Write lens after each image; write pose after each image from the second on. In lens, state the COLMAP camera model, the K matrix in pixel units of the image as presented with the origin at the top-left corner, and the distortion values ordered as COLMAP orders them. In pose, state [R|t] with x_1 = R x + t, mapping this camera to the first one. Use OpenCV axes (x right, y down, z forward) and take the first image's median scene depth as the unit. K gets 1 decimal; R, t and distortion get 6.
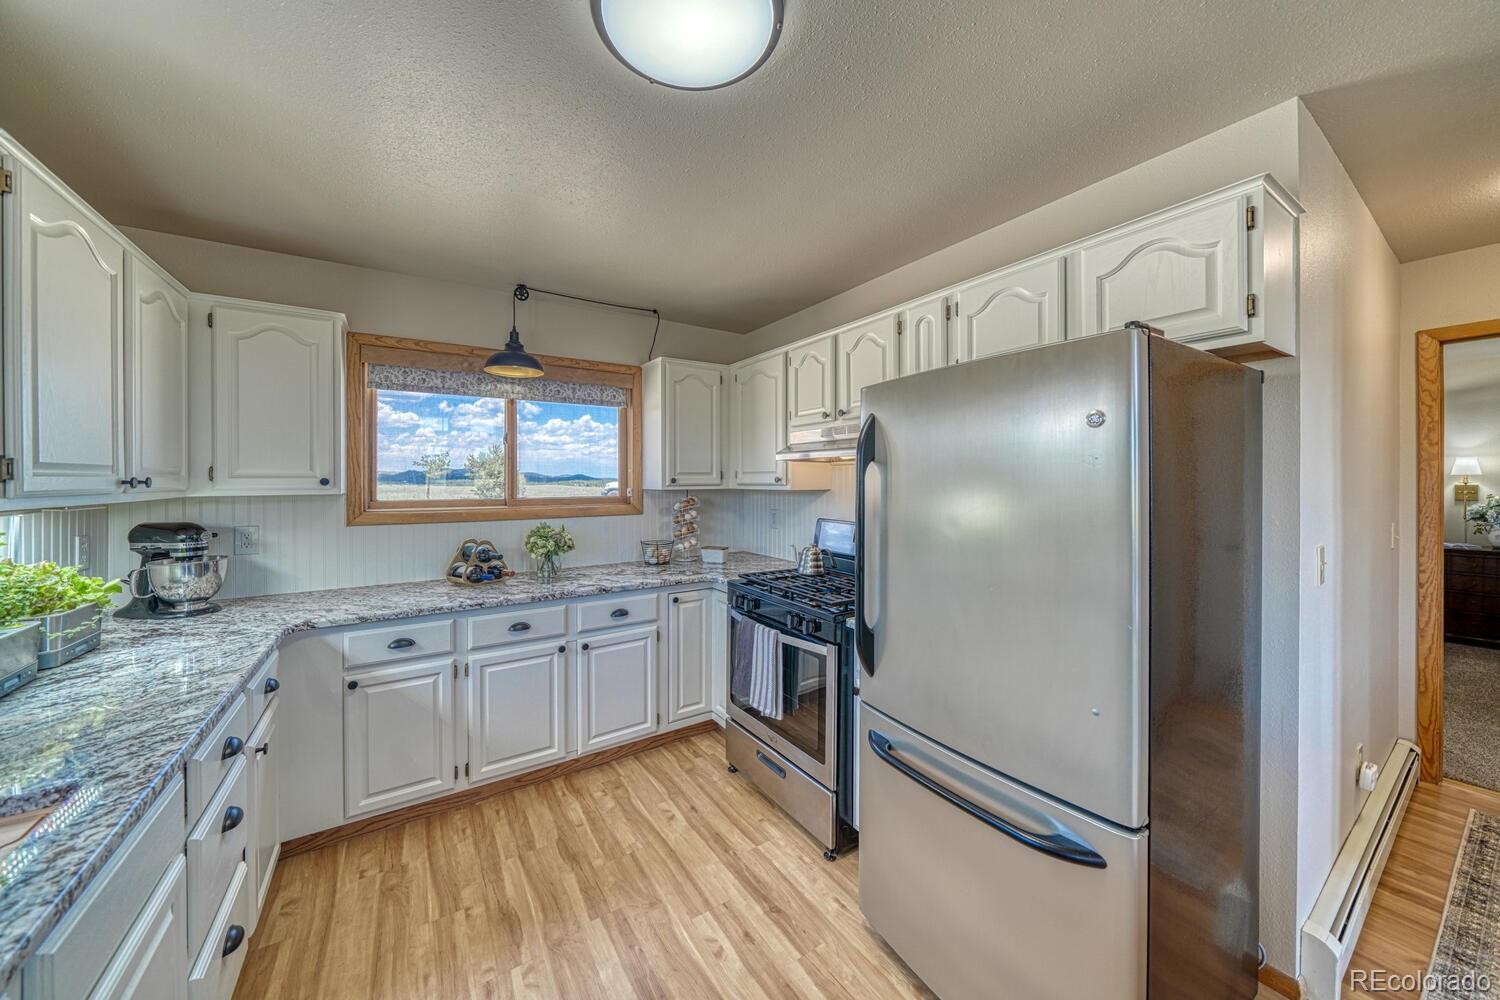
lens RADIAL K [[521.2, 0, 739.6], [0, 521.2, 482.7], [0, 0, 1]] dist [-0.003605, -0.000245]
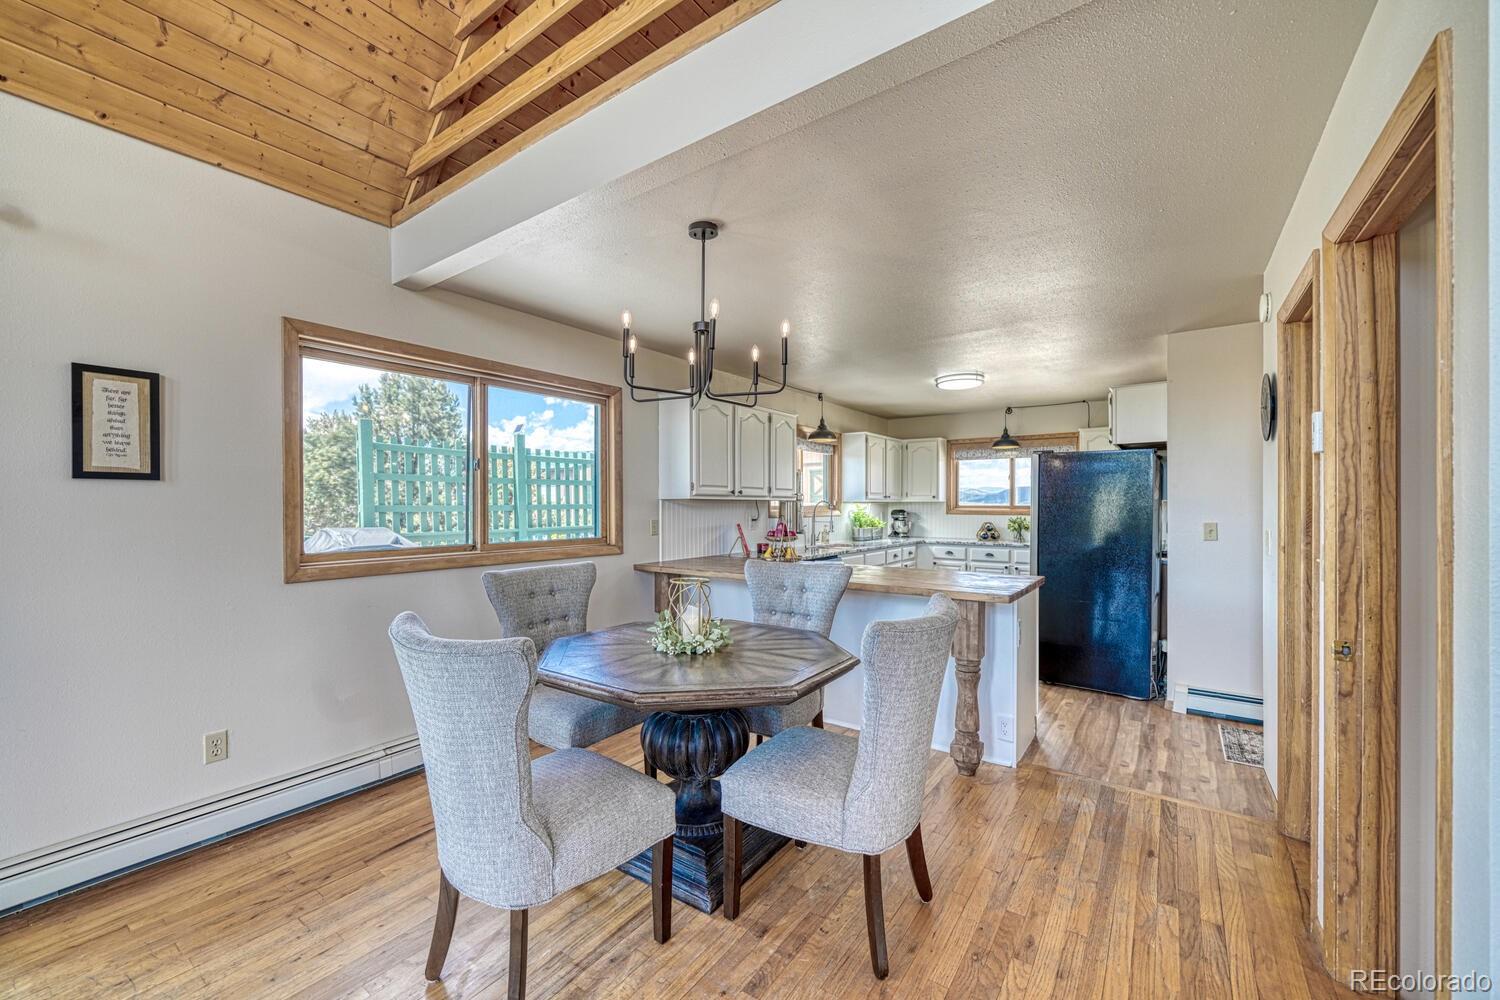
lens RADIAL K [[586.6, 0, 747.9], [0, 586.6, 505.2], [0, 0, 1]] dist [0.000064, 0.000011]
pose [[0.368658, 0.005629, -0.929548, 1.973449], [-0.006261, 0.999974, 0.003572, 0.041039], [0.929544, 0.004503, 0.368683, -1.244993]]
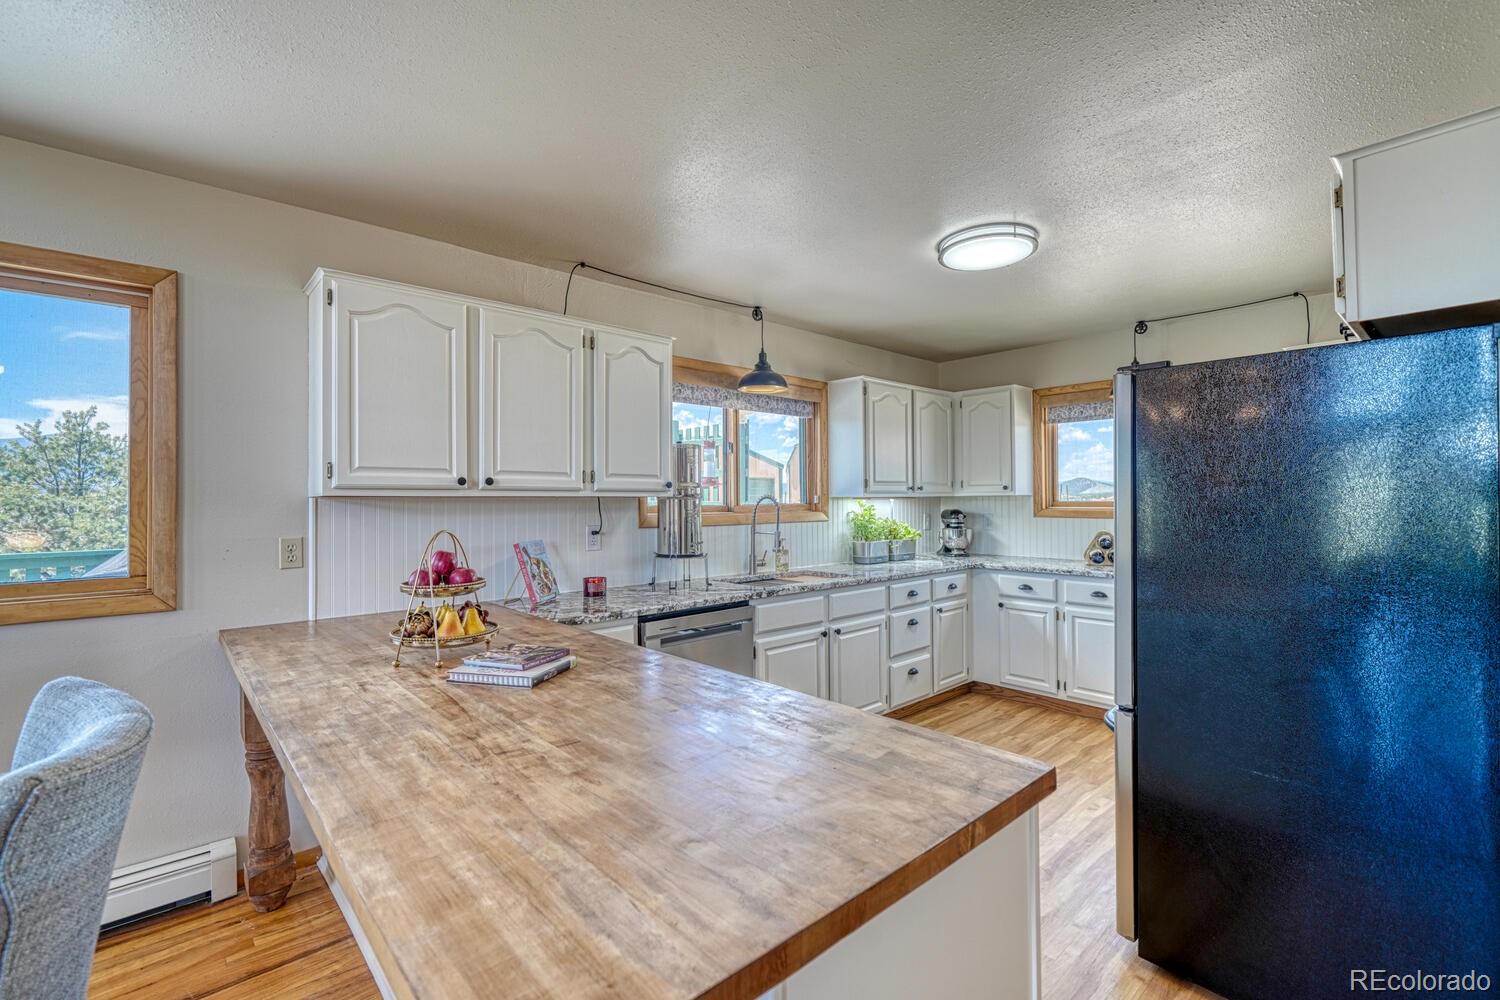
lens RADIAL K [[660.9, 0, 748.0], [0, 660.9, 493.1], [0, 0, 1]] dist [0.000550, -0.000036]
pose [[0.166112, -0.009442, -0.986062, 1.230437], [0.001945, 0.999955, -0.009247, 0.035441], [0.986105, -0.000382, 0.166123, -0.184525]]
